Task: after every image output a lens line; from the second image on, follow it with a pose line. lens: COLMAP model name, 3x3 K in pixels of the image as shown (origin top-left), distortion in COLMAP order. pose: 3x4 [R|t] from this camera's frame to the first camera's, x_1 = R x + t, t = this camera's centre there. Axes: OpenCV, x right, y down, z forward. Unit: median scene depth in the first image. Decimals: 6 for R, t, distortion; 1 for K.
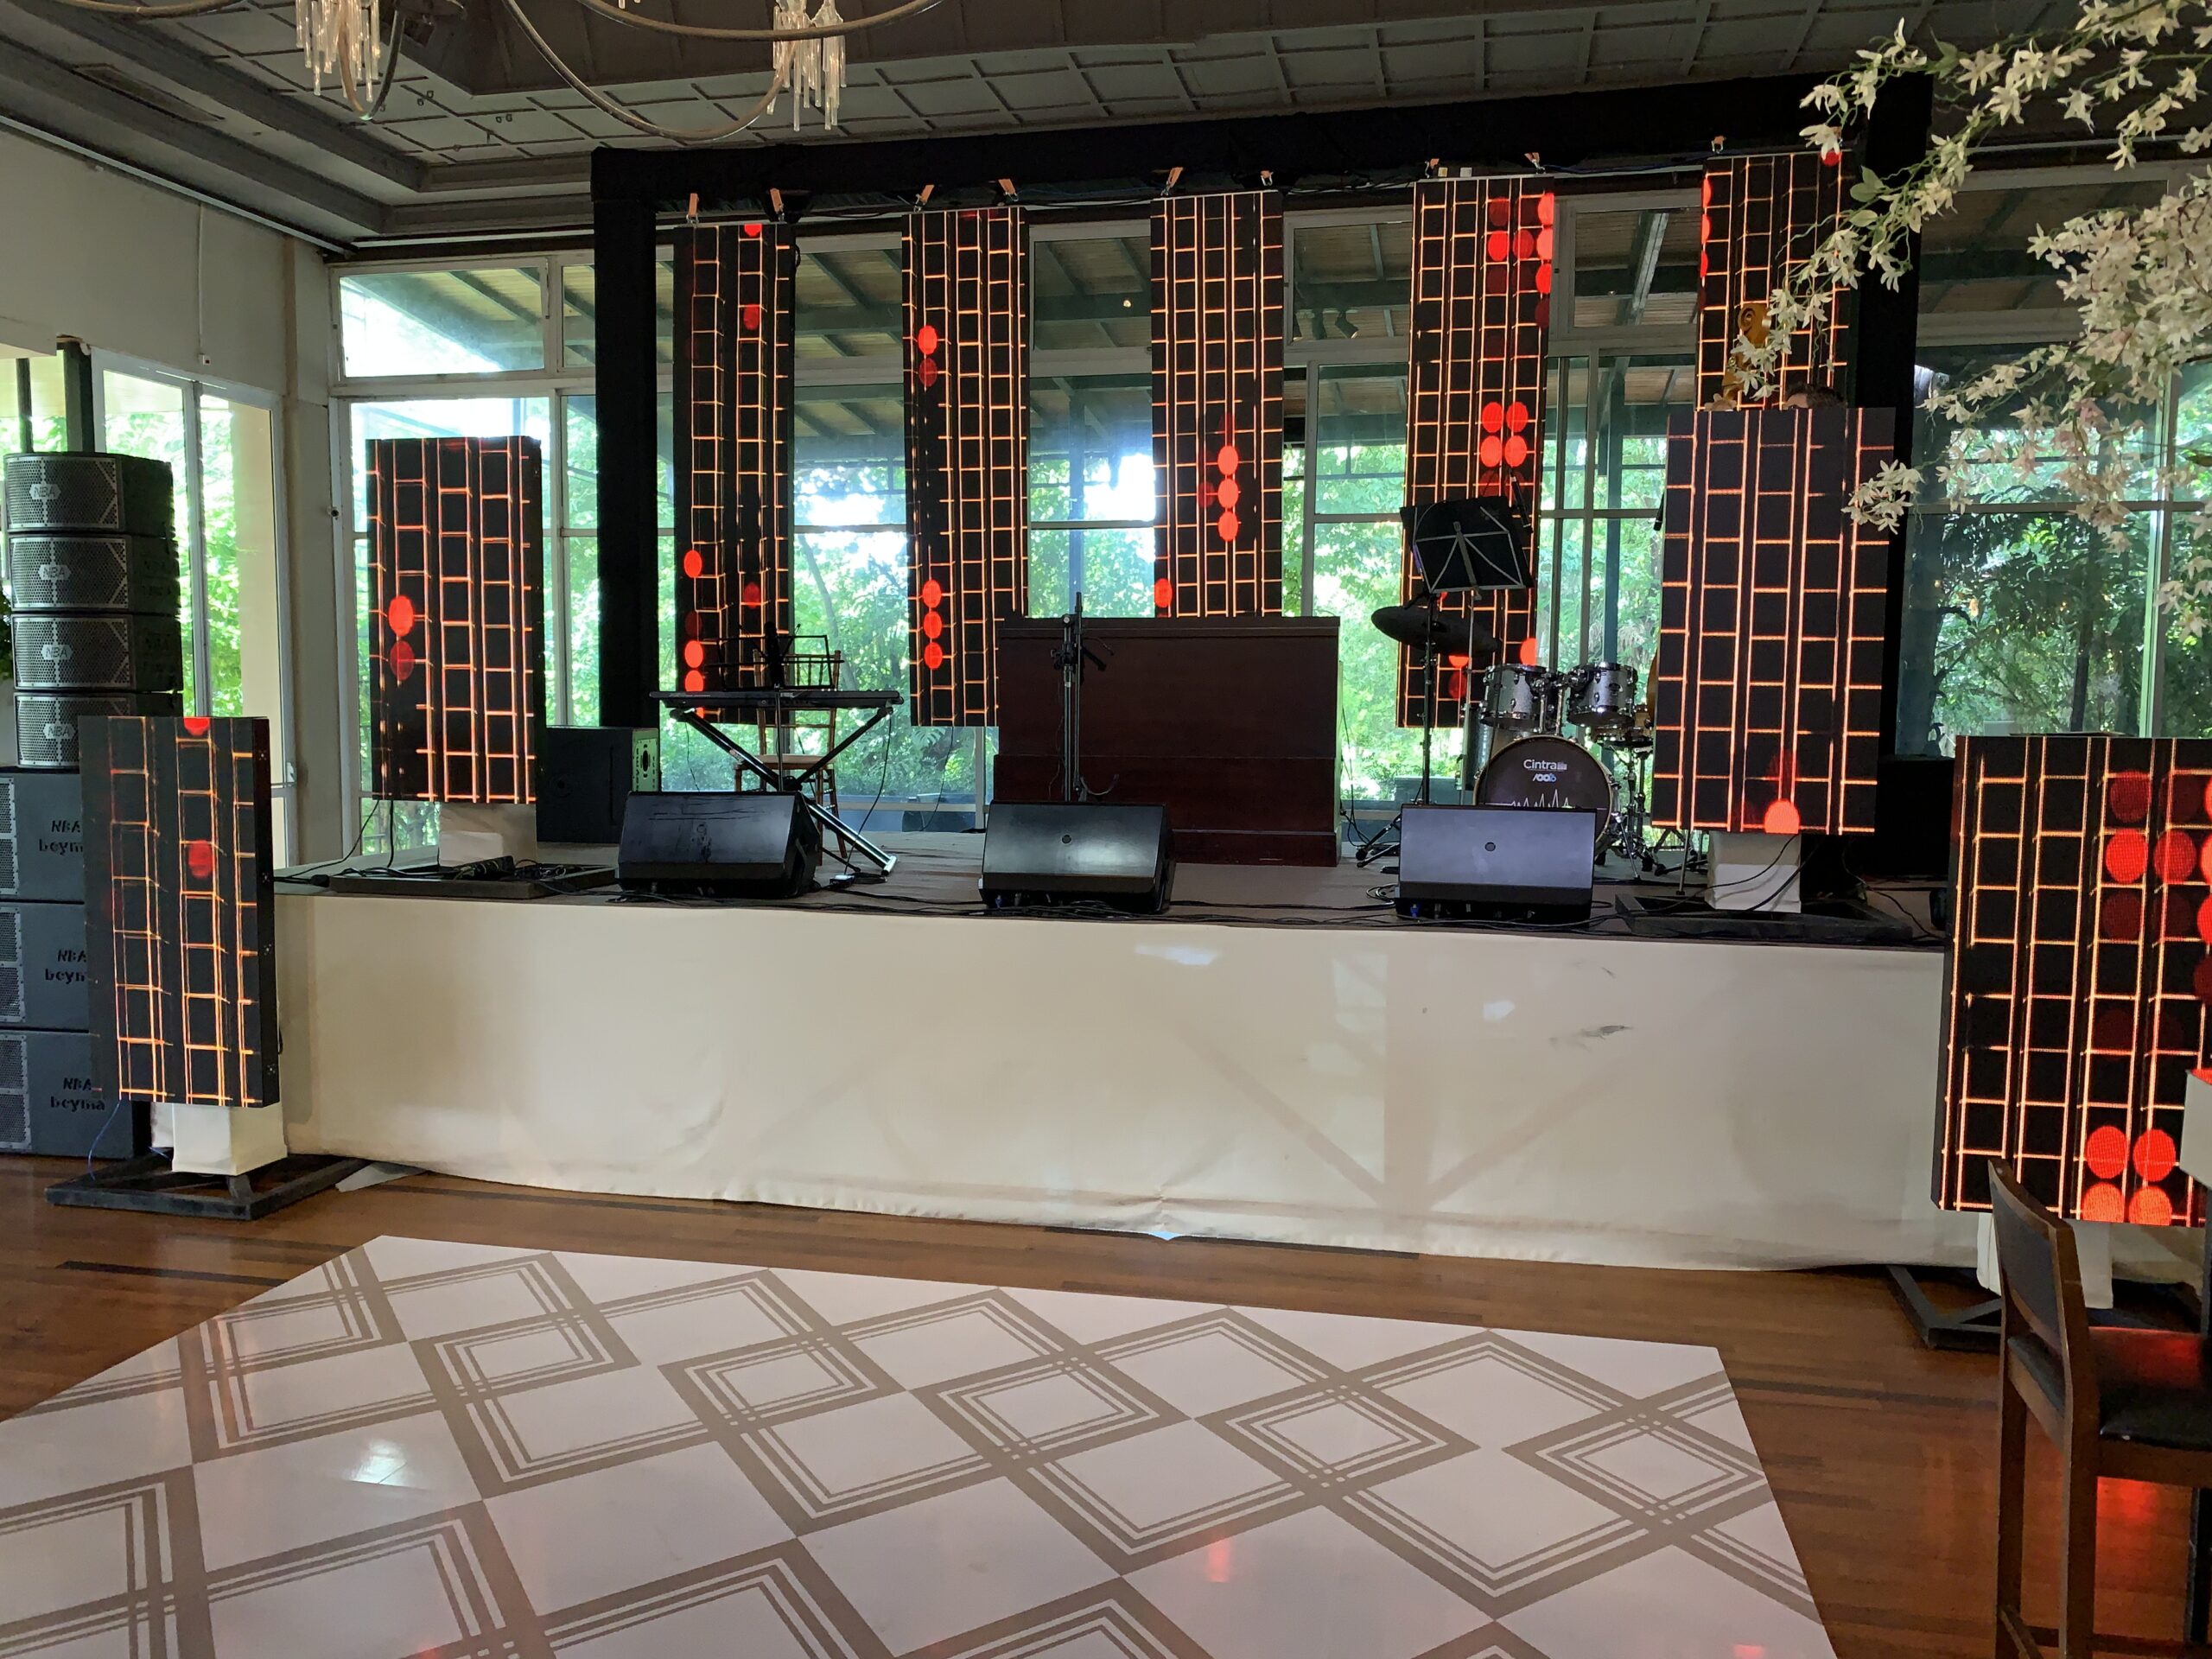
lens RADIAL K [[1764.5, 0, 1106.4], [0, 1764.5, 852.2], [0, 0, 1]] dist [0.045646, -0.034201]
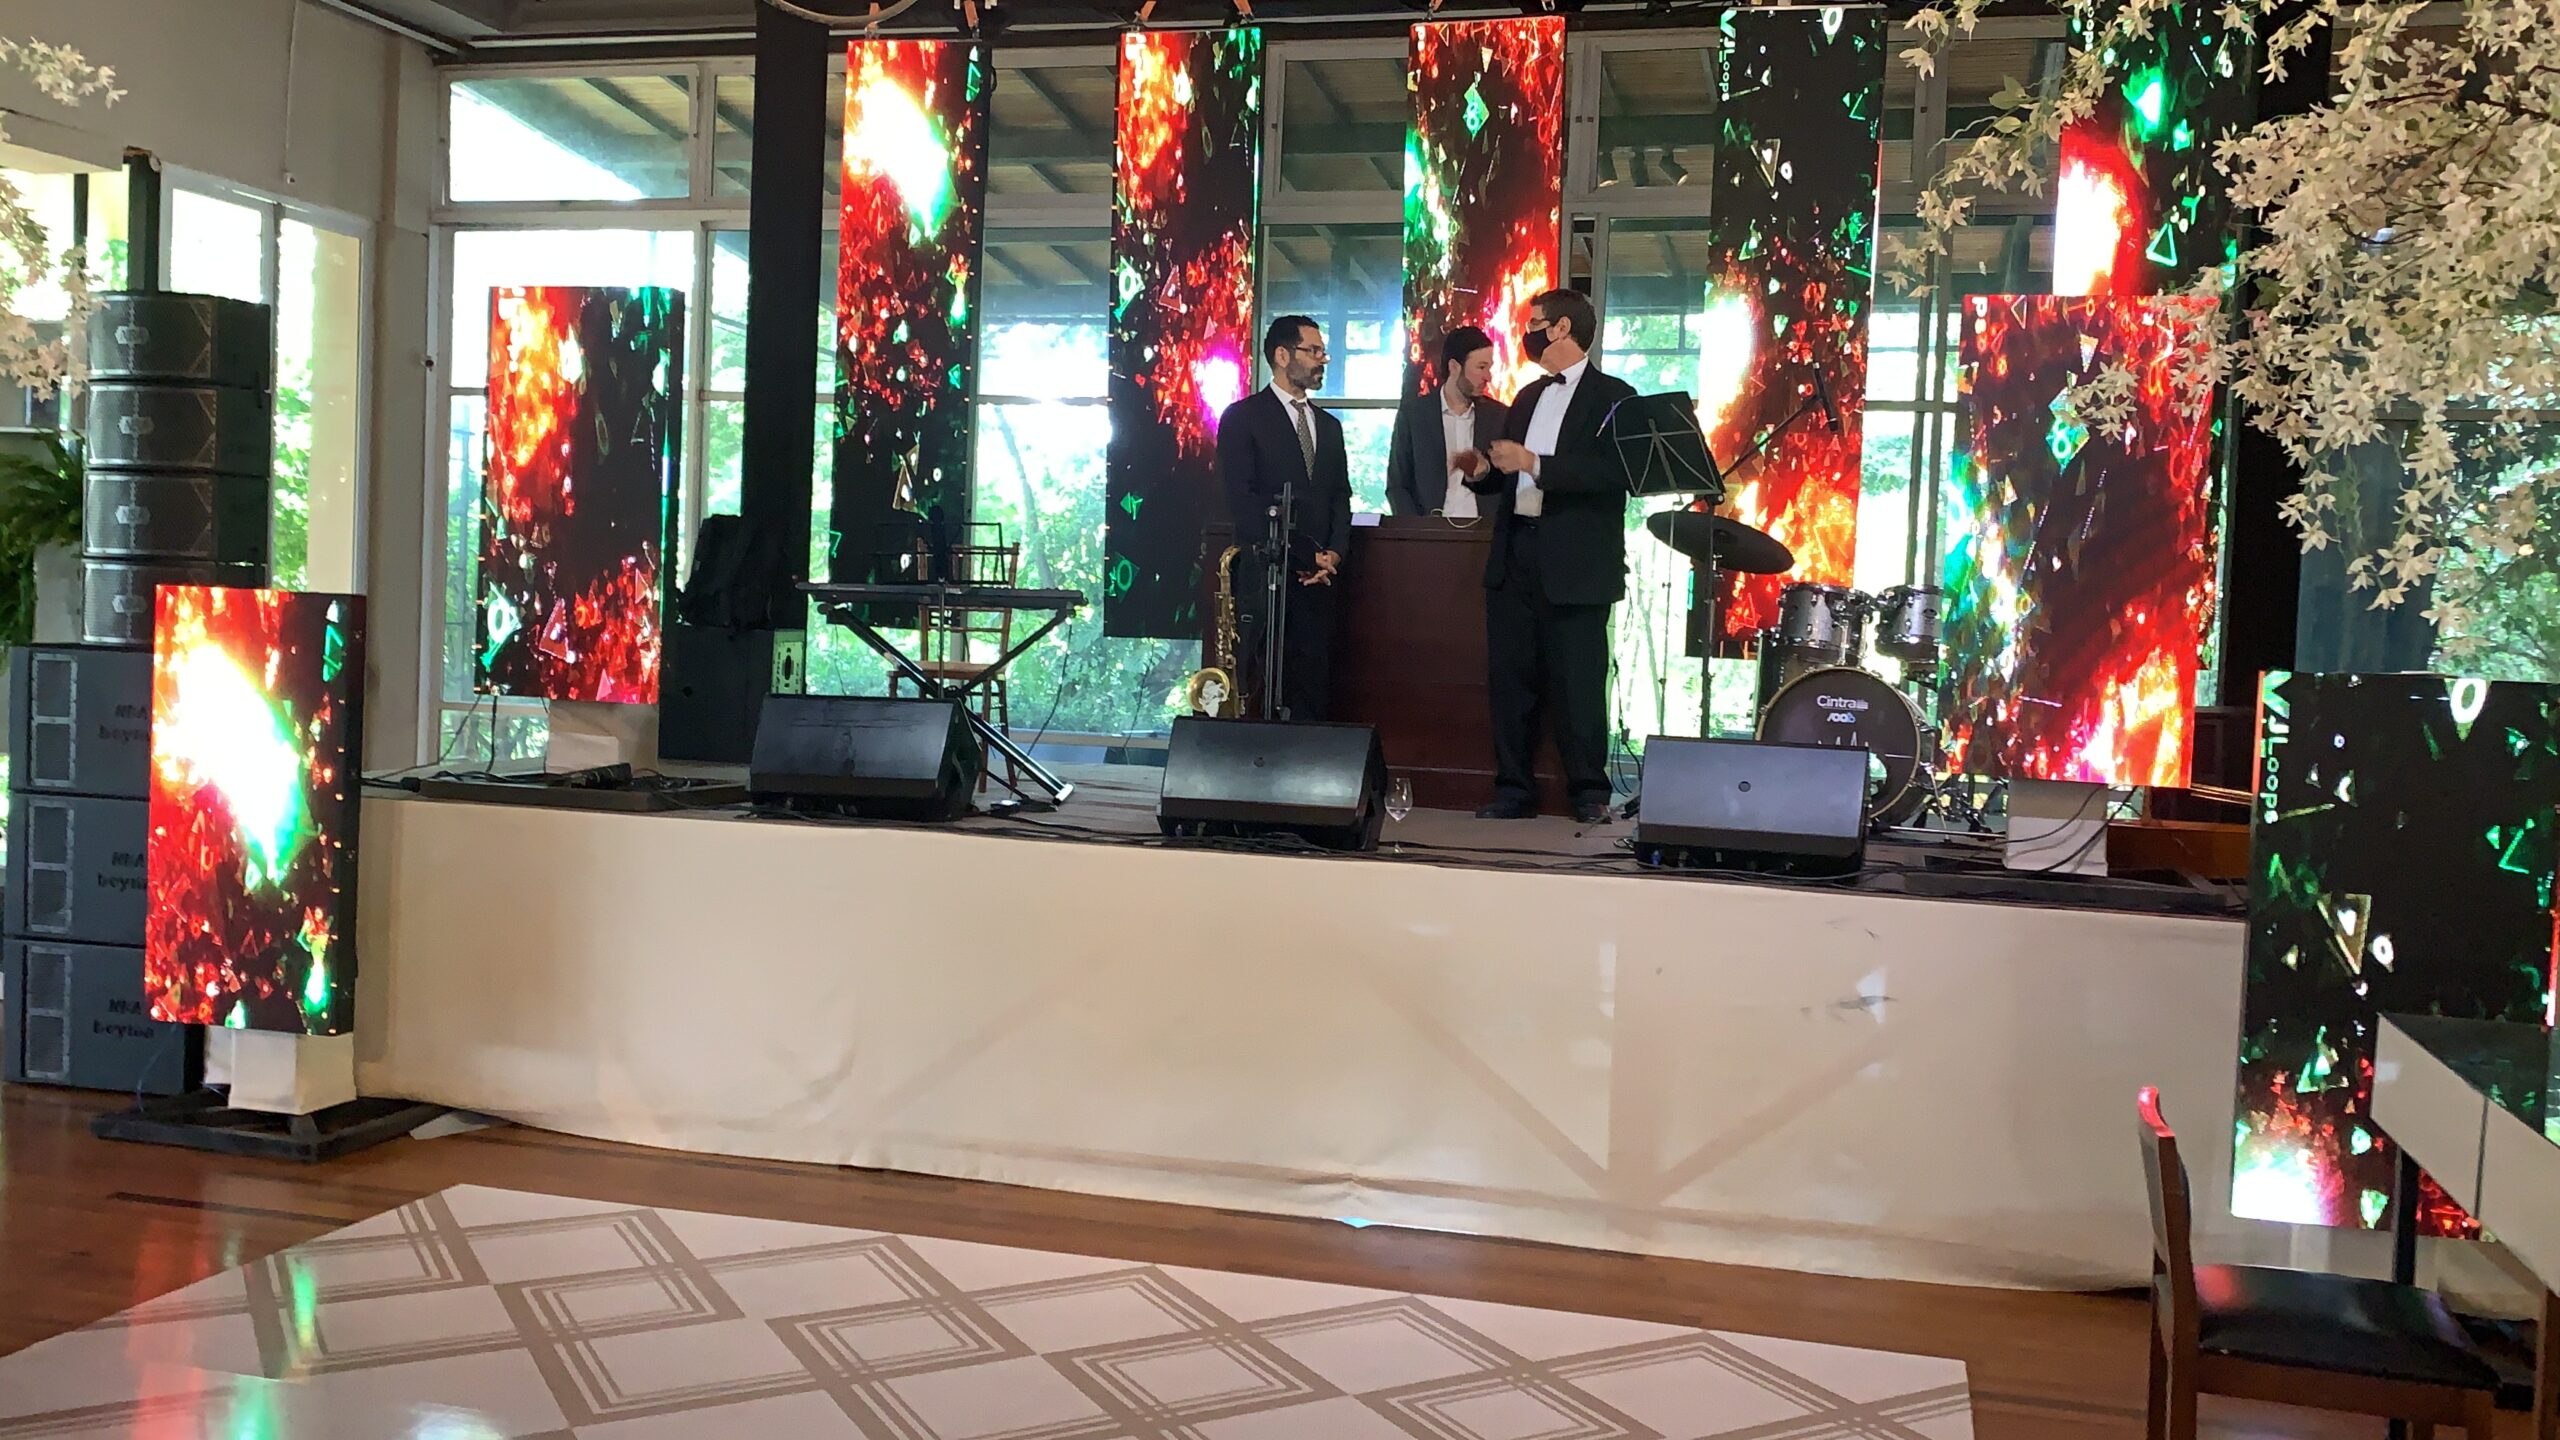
lens RADIAL K [[2278.2, 0, 1280.0], [0, 2278.2, 720.0], [0, 0, 1]] dist [0.115446, -0.195175]
pose [[0.998436, 0.034284, -0.044159, 0.033635], [-0.036228, 0.998374, -0.044001, 0.019178], [0.042579, 0.045532, 0.998055, -0.114979]]
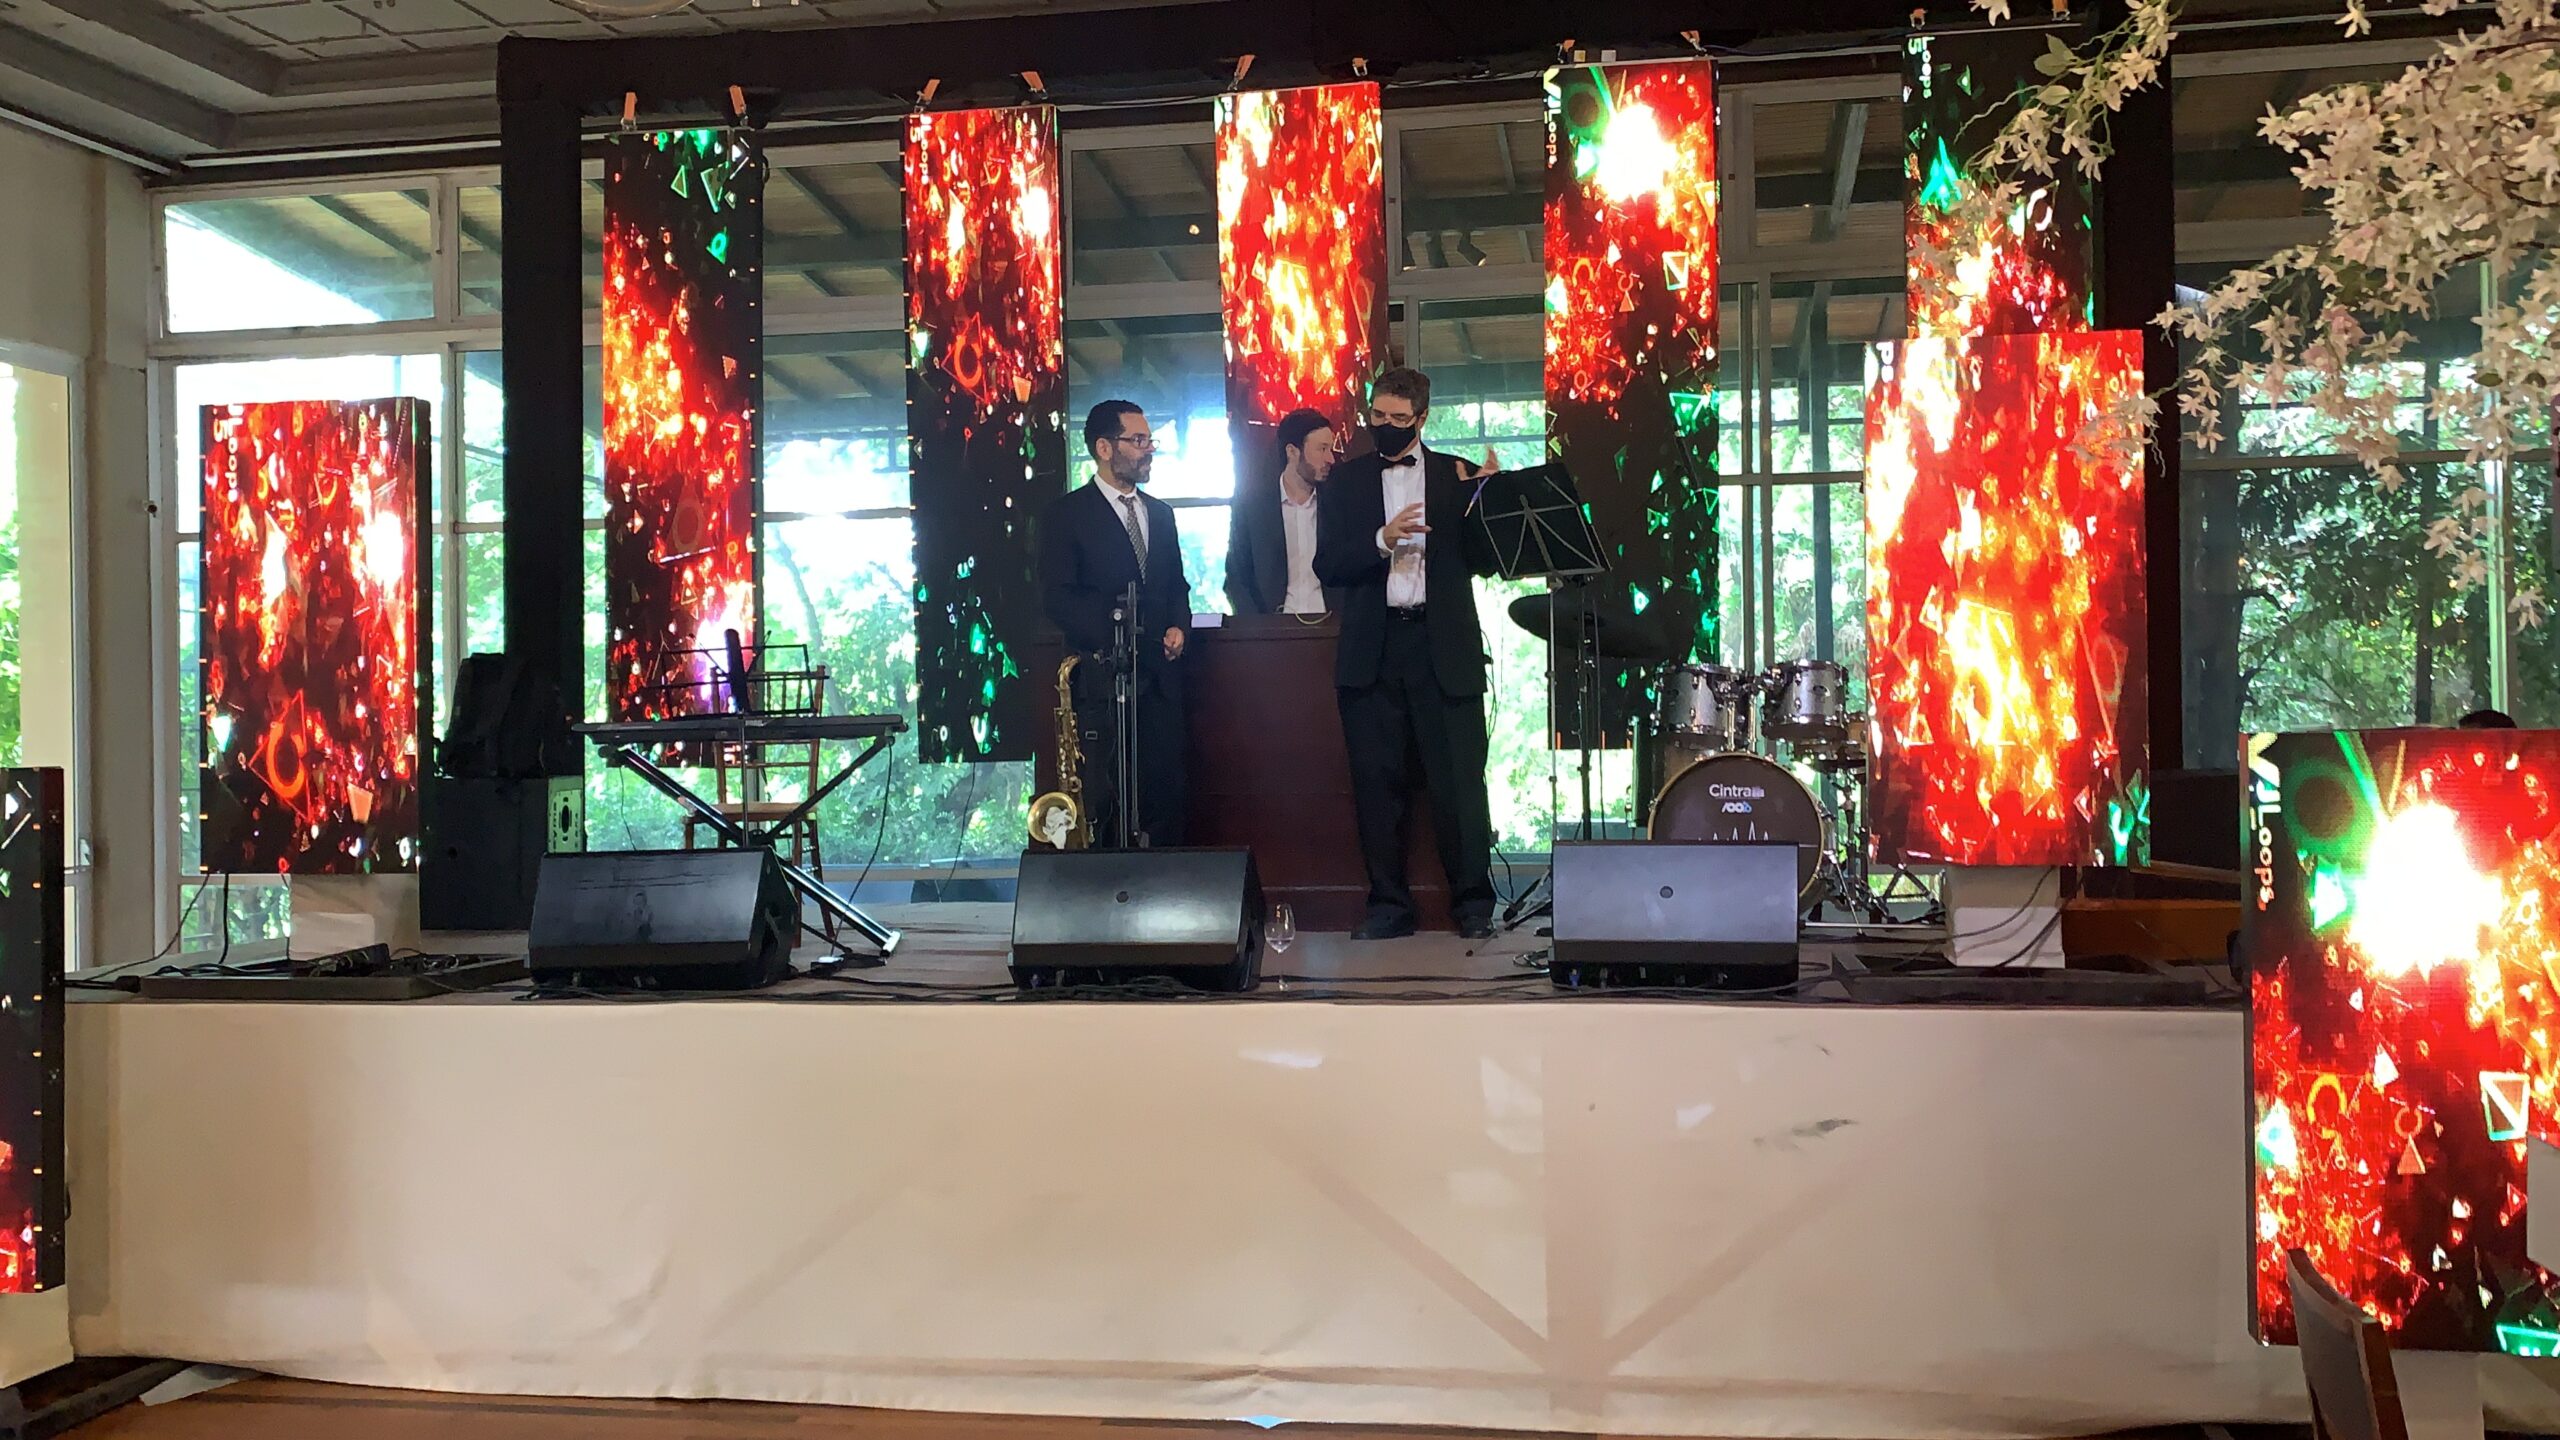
lens RADIAL K [[2327.4, 0, 1280.0], [0, 2327.4, 720.0], [0, 0, 1]] dist [0.063567, -0.091760]
pose [[0.998840, -0.023137, 0.042230, 0.004875], [0.026931, 0.995431, -0.091612, 0.009332], [-0.039918, 0.092643, 0.994899, -0.017293]]
